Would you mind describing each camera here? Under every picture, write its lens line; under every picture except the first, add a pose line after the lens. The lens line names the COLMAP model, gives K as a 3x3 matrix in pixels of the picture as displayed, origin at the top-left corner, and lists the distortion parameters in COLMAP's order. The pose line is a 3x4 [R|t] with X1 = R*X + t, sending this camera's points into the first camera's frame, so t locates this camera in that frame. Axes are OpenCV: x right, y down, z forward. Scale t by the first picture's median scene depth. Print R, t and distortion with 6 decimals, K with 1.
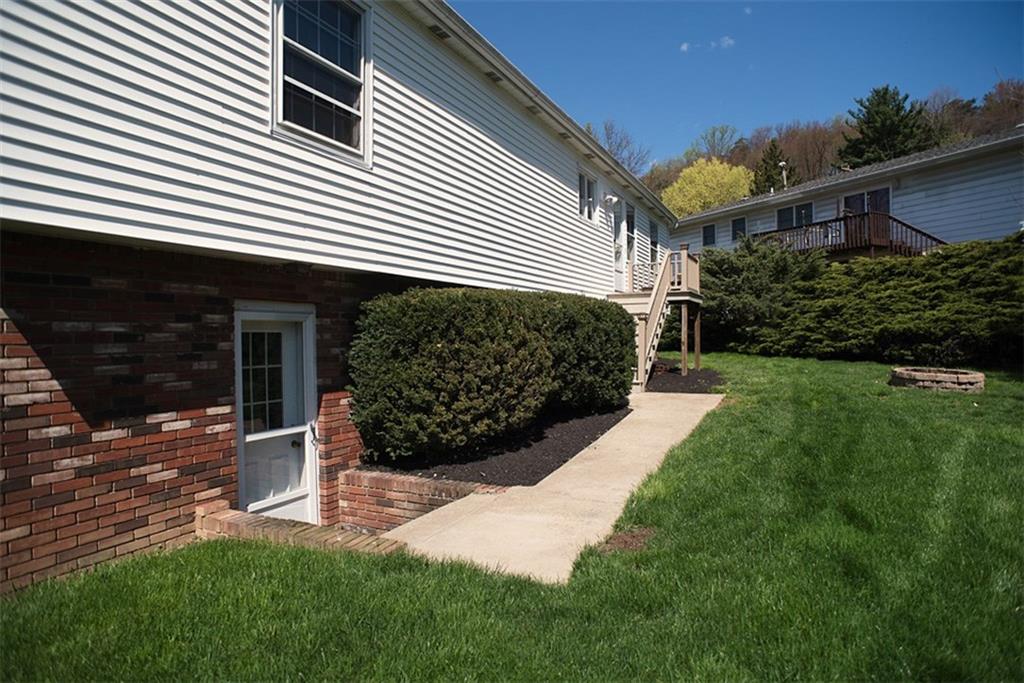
lens RADIAL K [[576.5, 0, 508.4], [0, 576.5, 328.0], [0, 0, 1]] dist [-0.024831, 0.025027]
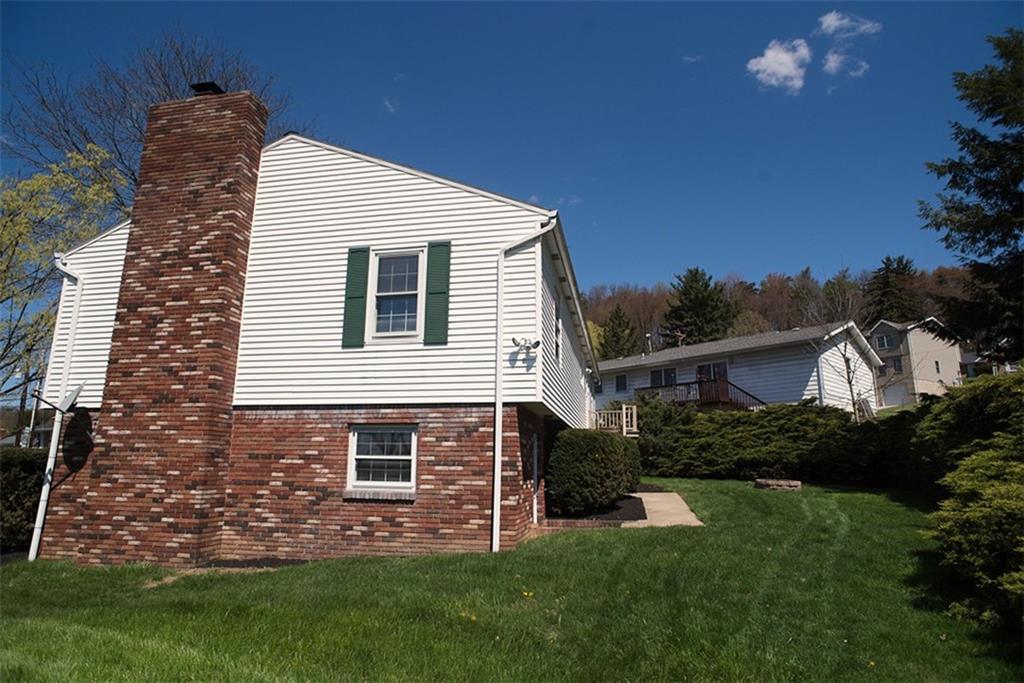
lens RADIAL K [[576.5, 0, 507.8], [0, 576.5, 346.1], [0, 0, 1]] dist [-0.024831, 0.025027]
pose [[0.964802, 0.064297, 0.254998, -0.325760], [-0.012327, 0.979642, -0.200374, 0.020856], [-0.262690, 0.190178, 0.945953, -0.326279]]
